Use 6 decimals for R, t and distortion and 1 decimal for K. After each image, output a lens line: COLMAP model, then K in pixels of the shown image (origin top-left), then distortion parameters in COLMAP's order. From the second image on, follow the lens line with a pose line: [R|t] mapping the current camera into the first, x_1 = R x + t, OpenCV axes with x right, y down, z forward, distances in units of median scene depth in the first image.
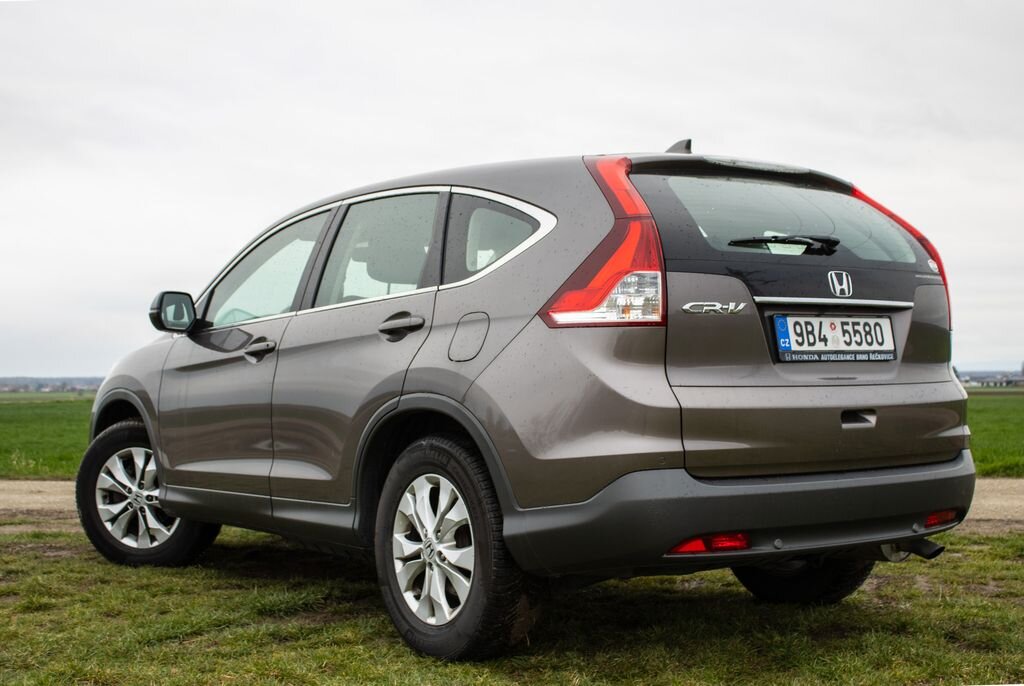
lens RADIAL K [[1384.7, 0, 512.1], [0, 1384.7, 340.4], [0, 0, 1]] dist [0.011829, 0.000000]
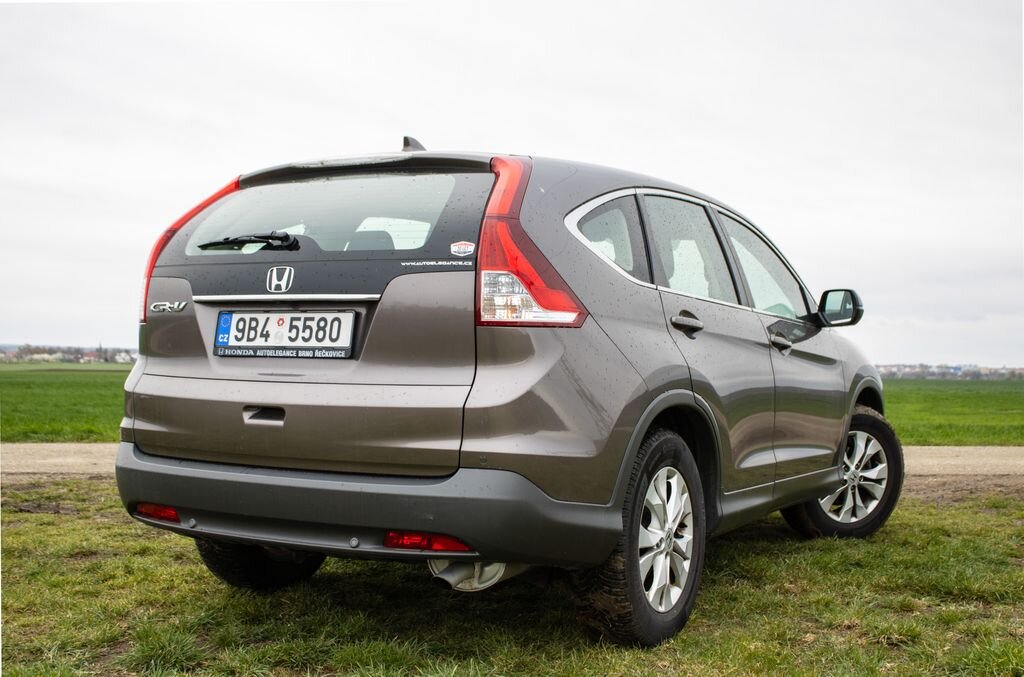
lens RADIAL K [[1305.8, 0, 507.7], [0, 1305.8, 344.5], [0, 0, 1]] dist [-0.016575, 0.000000]
pose [[0.396460, 0.009540, -0.918002, 1.166838], [-0.002686, 0.999954, 0.009232, -0.003155], [0.918048, -0.001195, 0.396468, 0.784735]]
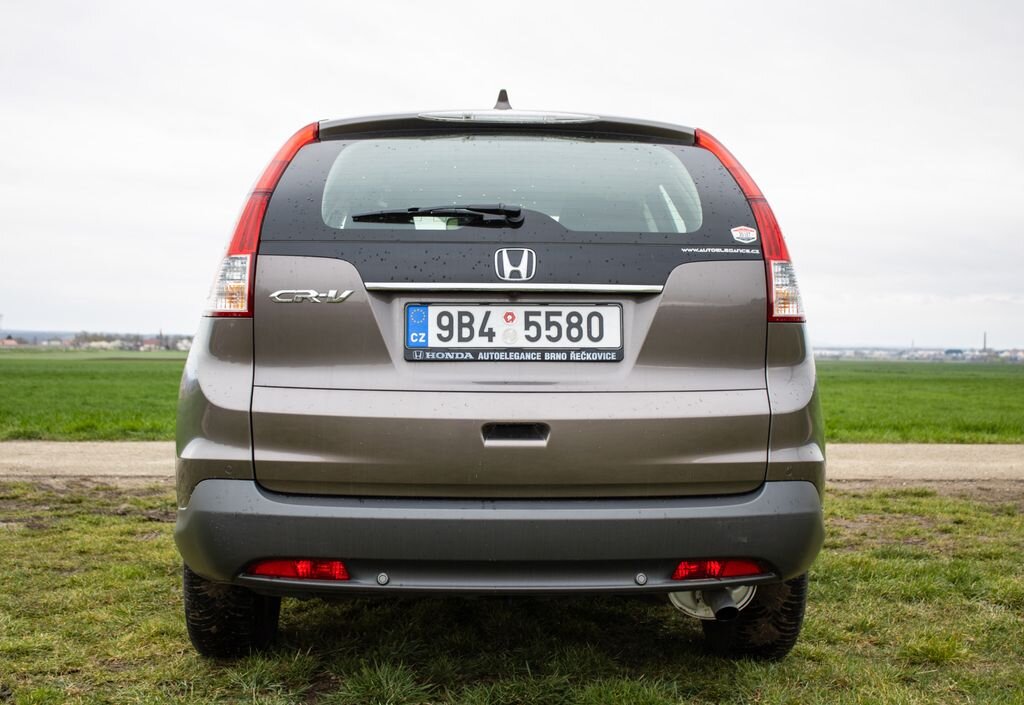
lens RADIAL K [[1376.2, 0, 513.8], [0, 1376.2, 351.9], [0, 0, 1]] dist [-0.065207, 0.000000]
pose [[0.837427, 0.025468, -0.545955, 0.674025], [-0.003320, 0.999132, 0.041515, -0.023328], [0.546538, -0.032953, 0.836785, 0.338275]]
